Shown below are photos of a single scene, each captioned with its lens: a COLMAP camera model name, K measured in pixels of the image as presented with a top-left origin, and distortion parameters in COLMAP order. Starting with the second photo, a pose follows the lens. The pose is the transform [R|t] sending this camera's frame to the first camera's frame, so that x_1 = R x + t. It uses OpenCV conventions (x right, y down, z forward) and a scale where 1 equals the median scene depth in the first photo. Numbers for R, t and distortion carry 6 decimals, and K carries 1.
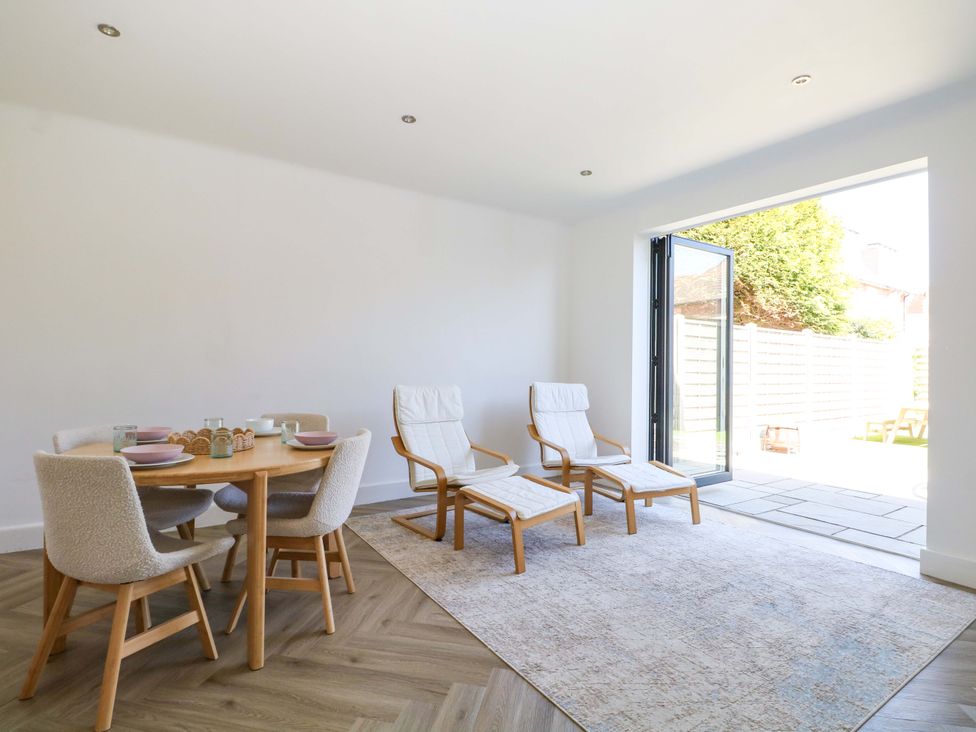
lens RADIAL K [[506.1, 0, 489.4], [0, 506.1, 361.4], [0, 0, 1]] dist [-0.001928, -0.012658]
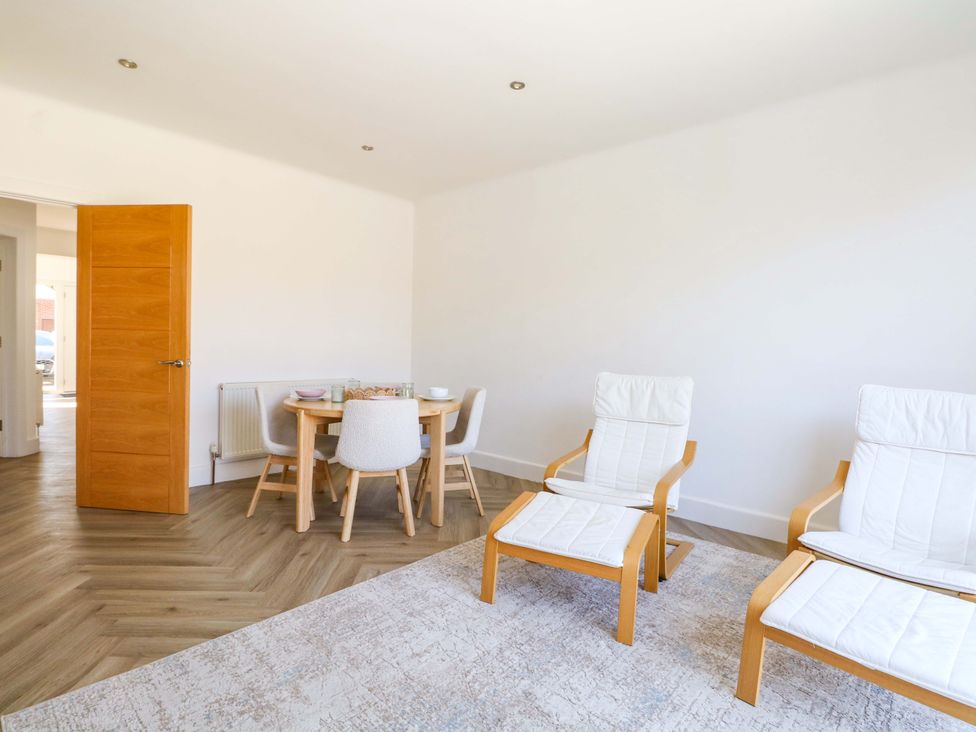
lens RADIAL K [[506.1, 0, 489.4], [0, 506.1, 361.4], [0, 0, 1]] dist [-0.001928, -0.012658]
pose [[0.248222, 0.022228, -0.968448, 0.620702], [-0.016189, 0.999692, 0.018796, 0.015739], [0.968568, 0.011013, 0.248505, 0.596853]]
